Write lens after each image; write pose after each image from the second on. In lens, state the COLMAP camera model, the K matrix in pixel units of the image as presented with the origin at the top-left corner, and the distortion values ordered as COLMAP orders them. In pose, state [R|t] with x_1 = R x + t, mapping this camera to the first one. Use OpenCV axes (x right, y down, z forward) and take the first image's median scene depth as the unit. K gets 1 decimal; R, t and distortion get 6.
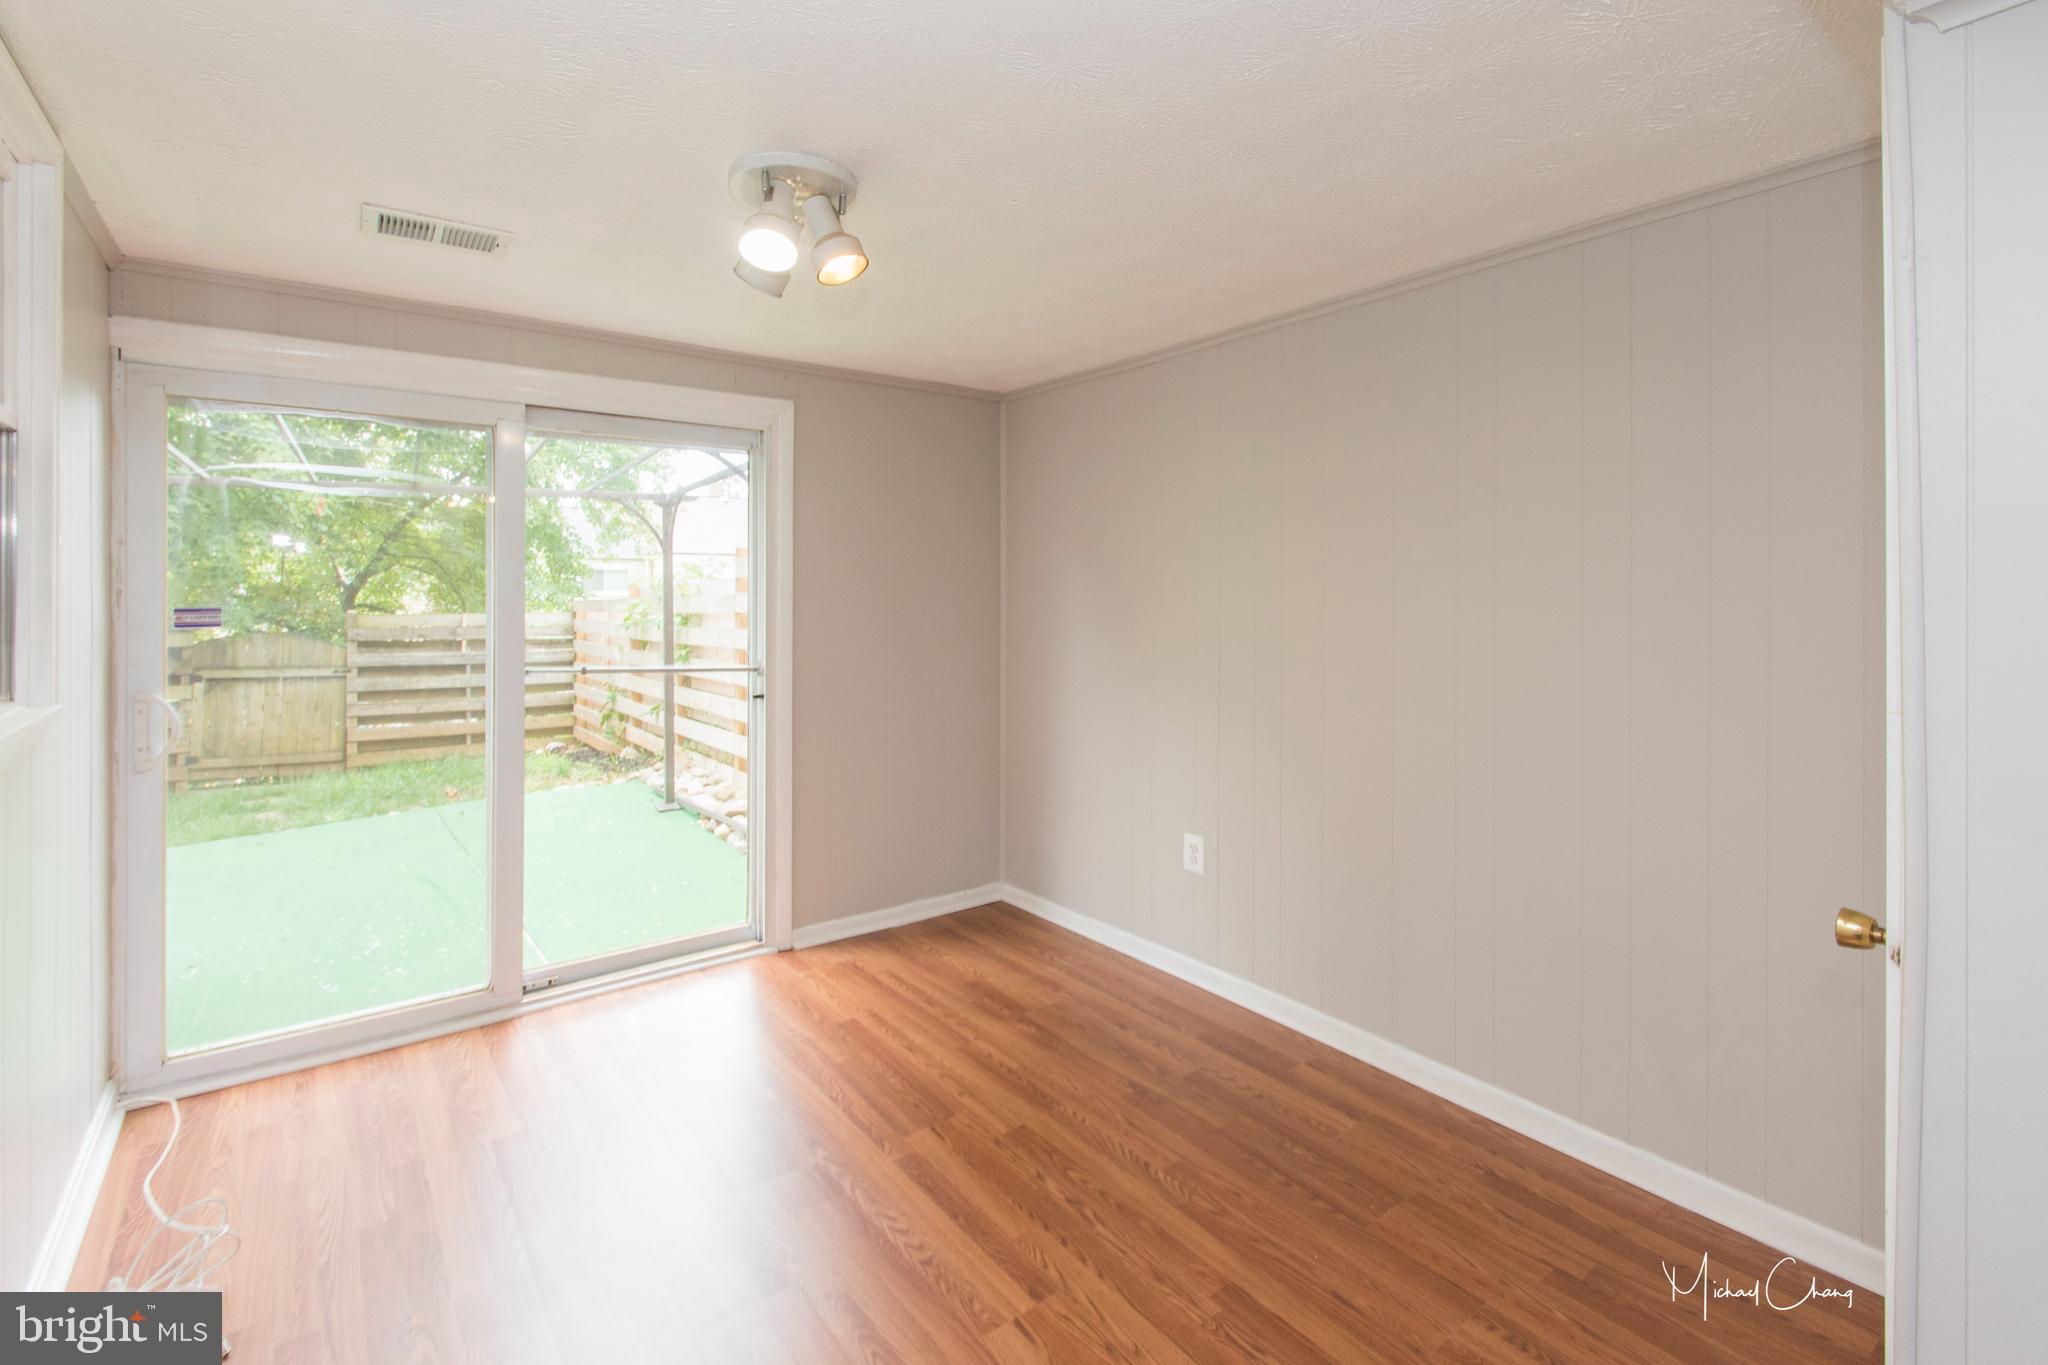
lens RADIAL K [[937.3, 0, 976.9], [0, 937.3, 605.0], [0, 0, 1]] dist [0.024031, -0.015336]
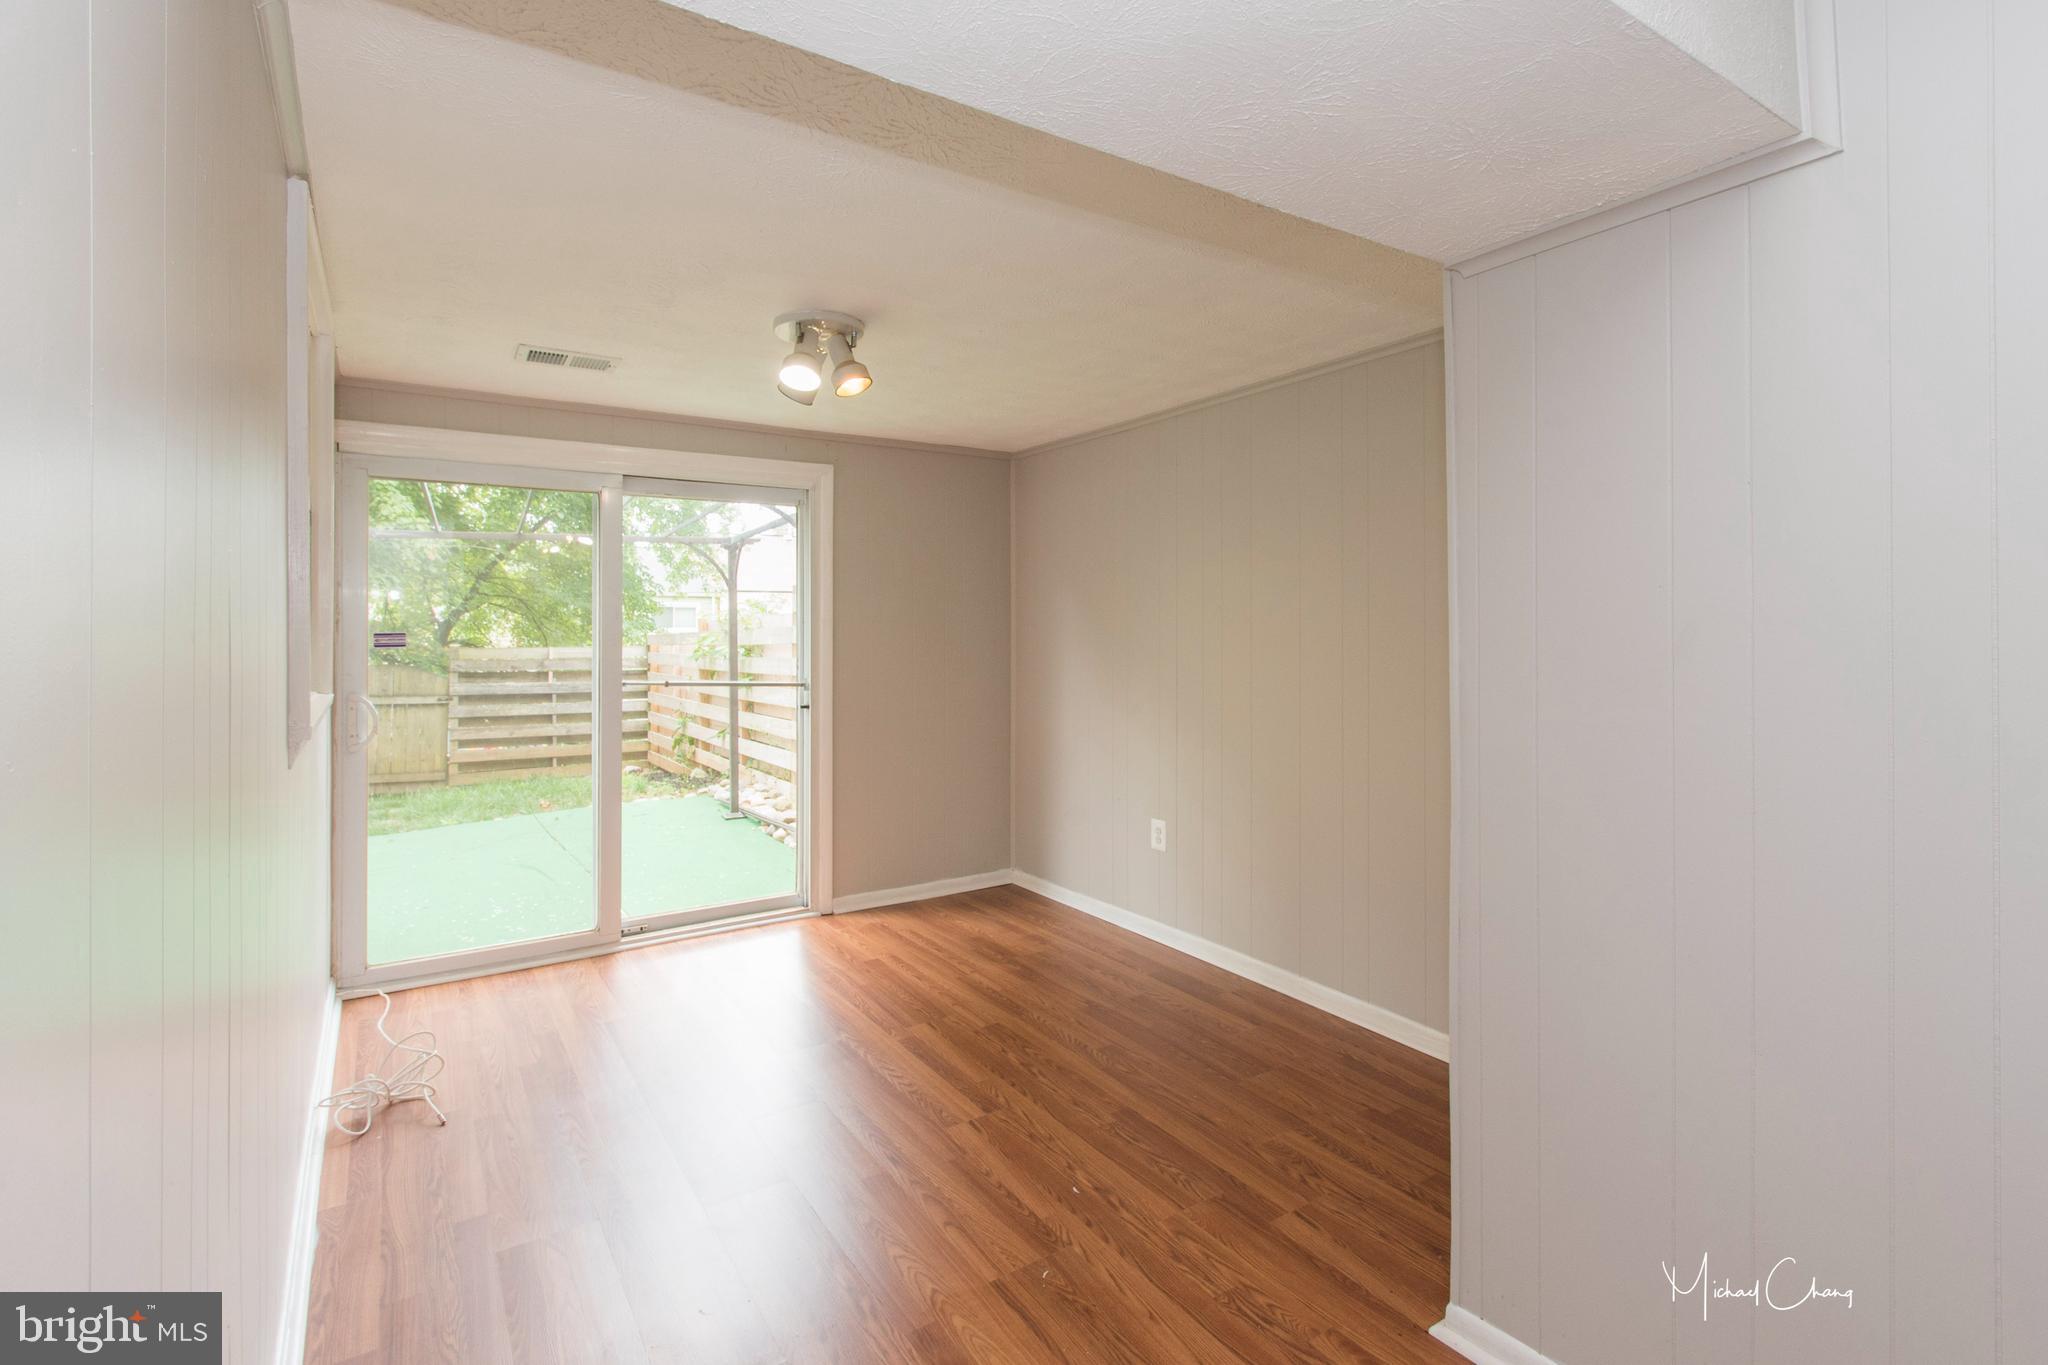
lens RADIAL K [[939.6, 0, 986.3], [0, 939.6, 629.9], [0, 0, 1]] dist [0.010823, -0.007320]
pose [[0.998468, -0.003918, -0.055185, 0.075171], [0.003260, 0.999922, -0.012019, 0.013338], [0.055227, 0.011820, 0.998404, -0.222695]]
